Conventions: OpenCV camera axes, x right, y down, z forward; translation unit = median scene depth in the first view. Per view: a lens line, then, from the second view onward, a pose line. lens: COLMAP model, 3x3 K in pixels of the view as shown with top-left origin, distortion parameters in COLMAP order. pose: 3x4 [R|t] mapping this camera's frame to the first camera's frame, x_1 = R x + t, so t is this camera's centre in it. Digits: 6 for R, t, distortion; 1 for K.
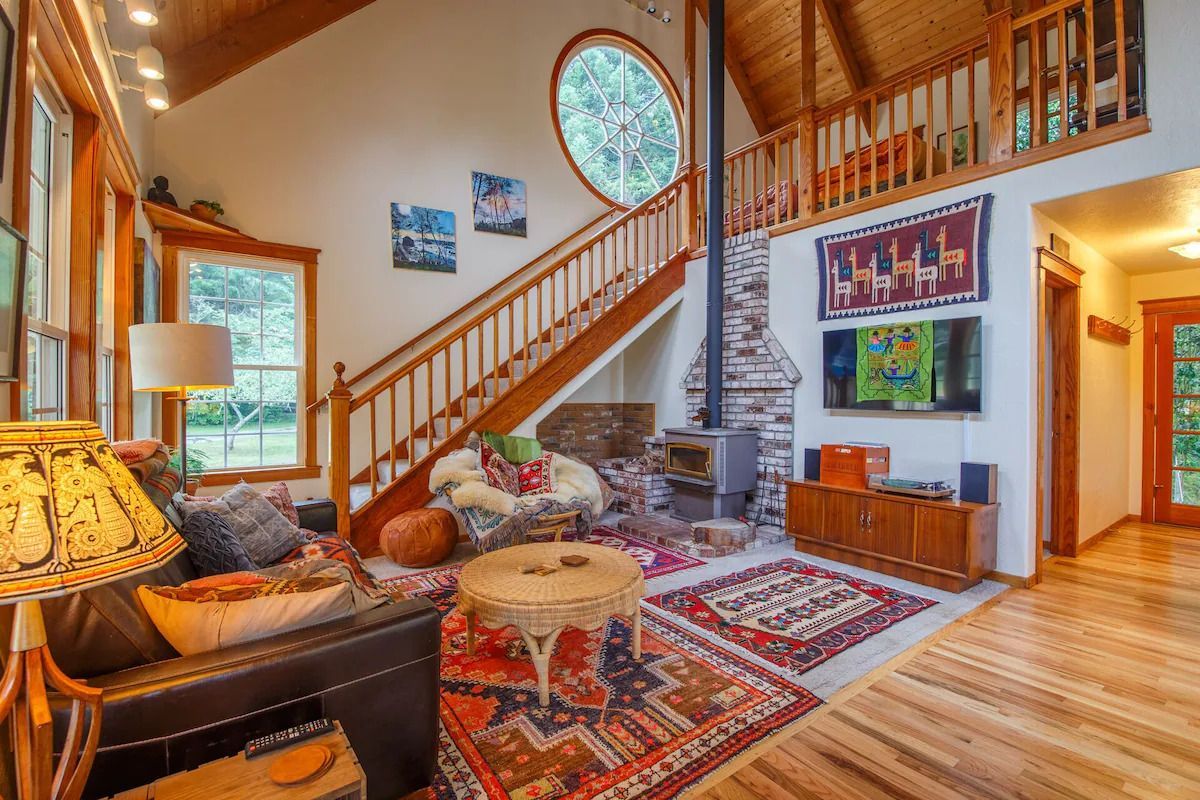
lens RADIAL K [[526.0, 0, 600.6], [0, 526.0, 398.6], [0, 0, 1]] dist [-0.001332, -0.009613]
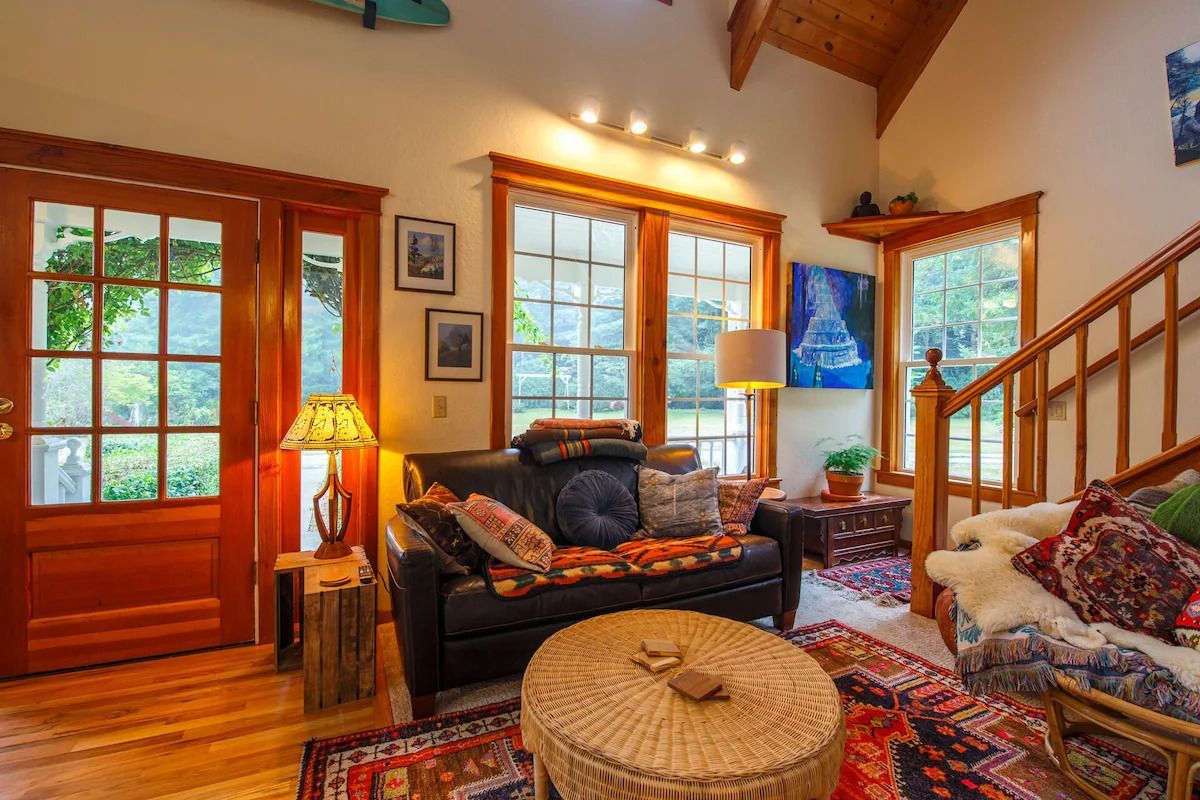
lens RADIAL K [[526.0, 0, 600.6], [0, 526.0, 398.6], [0, 0, 1]] dist [-0.001332, -0.009613]
pose [[-0.164258, 0.002644, -0.986414, 0.374822], [-0.016120, 0.999856, 0.005364, 0.007599], [0.986286, 0.016782, -0.164191, 0.740084]]
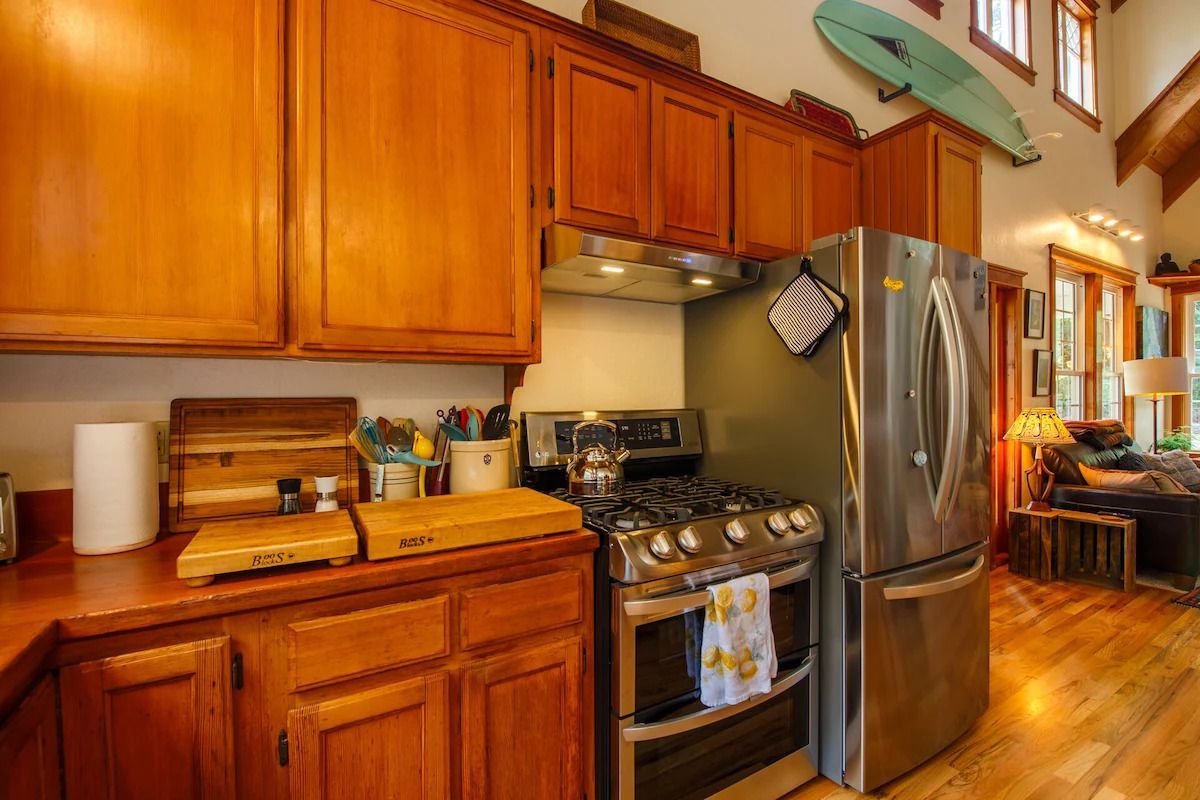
lens RADIAL K [[526.0, 0, 600.6], [0, 526.0, 398.6], [0, 0, 1]] dist [-0.001332, -0.009613]
pose [[-0.085377, 0.010588, -0.996292, 0.936478], [0.002867, 0.999942, 0.010381, -0.023539], [0.996345, -0.001970, -0.085402, -0.602297]]
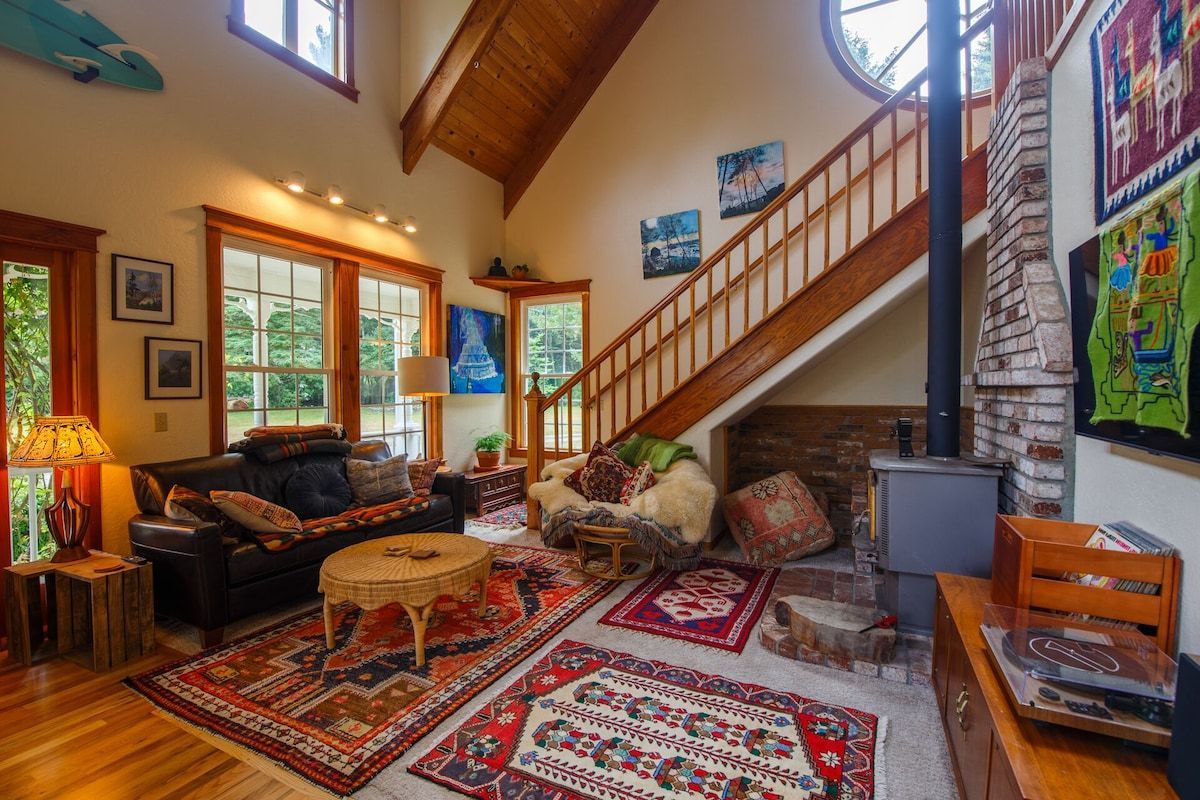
lens RADIAL K [[526.0, 0, 600.6], [0, 526.0, 398.6], [0, 0, 1]] dist [-0.001332, -0.009613]
pose [[0.462961, 0.009715, -0.886325, 0.819722], [0.004741, 0.999898, 0.013436, -0.023509], [0.886366, -0.010422, 0.462868, 0.618285]]
